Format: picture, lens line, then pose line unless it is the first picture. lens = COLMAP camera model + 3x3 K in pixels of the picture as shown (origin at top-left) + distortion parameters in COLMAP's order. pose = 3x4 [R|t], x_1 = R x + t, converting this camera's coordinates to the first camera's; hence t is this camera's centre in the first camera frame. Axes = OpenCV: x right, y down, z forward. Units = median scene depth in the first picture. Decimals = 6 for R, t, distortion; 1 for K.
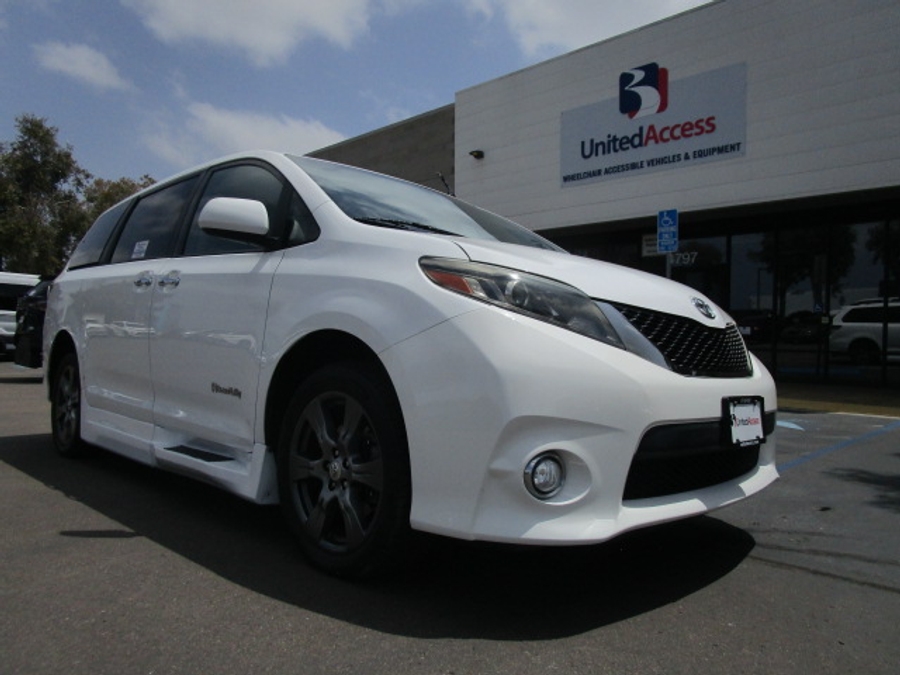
lens RADIAL K [[646.6, 0, 448.9], [0, 646.6, 340.3], [0, 0, 1]] dist [-0.023729, 0.001737]
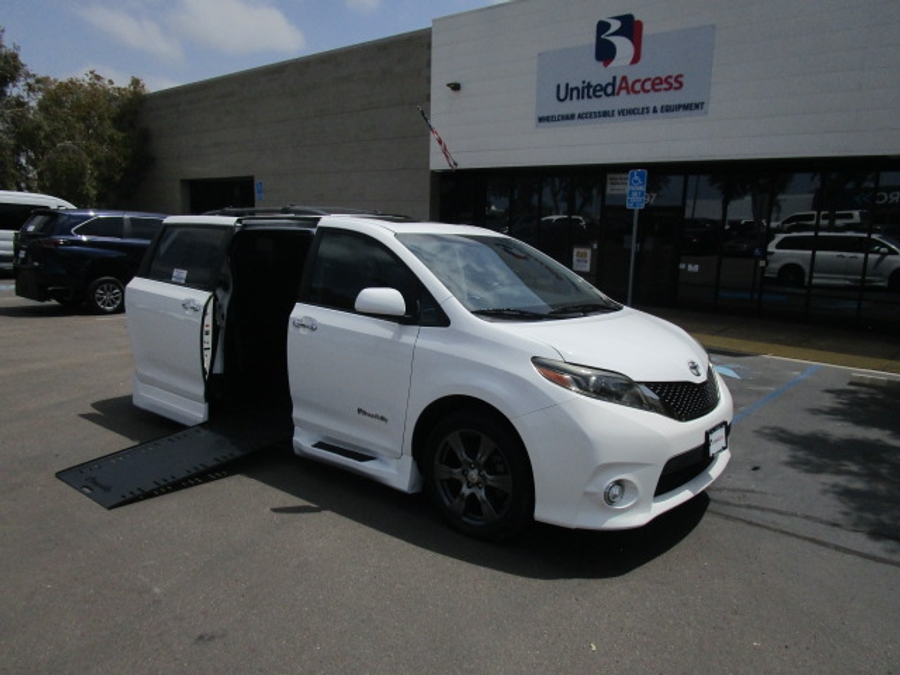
lens RADIAL K [[646.6, 0, 448.9], [0, 646.6, 340.3], [0, 0, 1]] dist [-0.023729, 0.001737]
pose [[0.996160, -0.001510, 0.087535, -0.072616], [-0.013116, 0.985992, 0.166274, -0.078004], [-0.086560, -0.166784, 0.982187, -0.101797]]
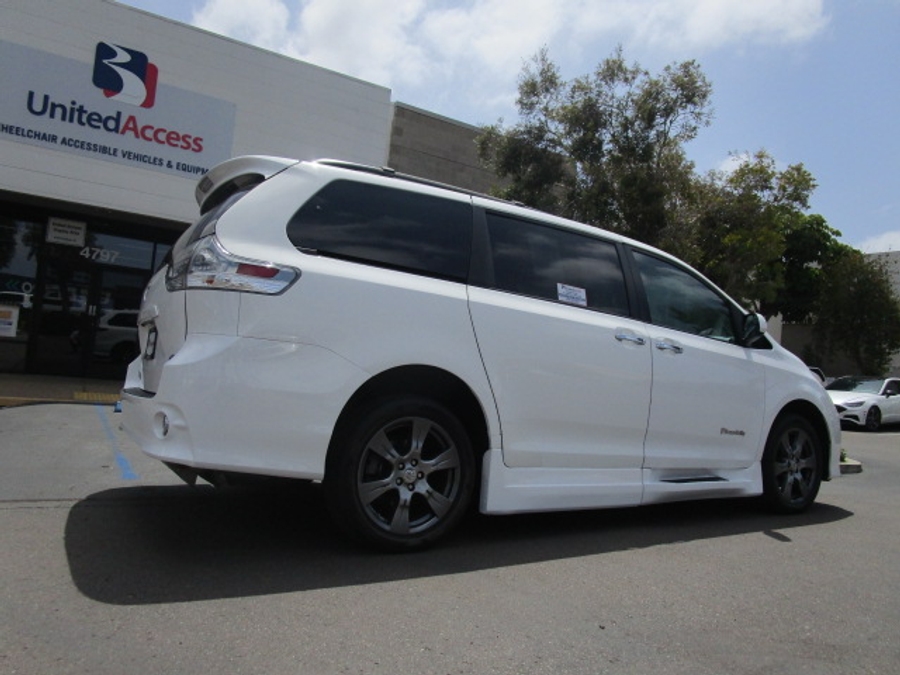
lens RADIAL K [[646.6, 0, 448.9], [0, 646.6, 340.3], [0, 0, 1]] dist [-0.023729, 0.001737]
pose [[0.244773, 0.052481, 0.968159, -0.483851], [-0.075461, 0.996536, -0.034941, -0.008938], [-0.966639, -0.064506, 0.247885, 0.309018]]
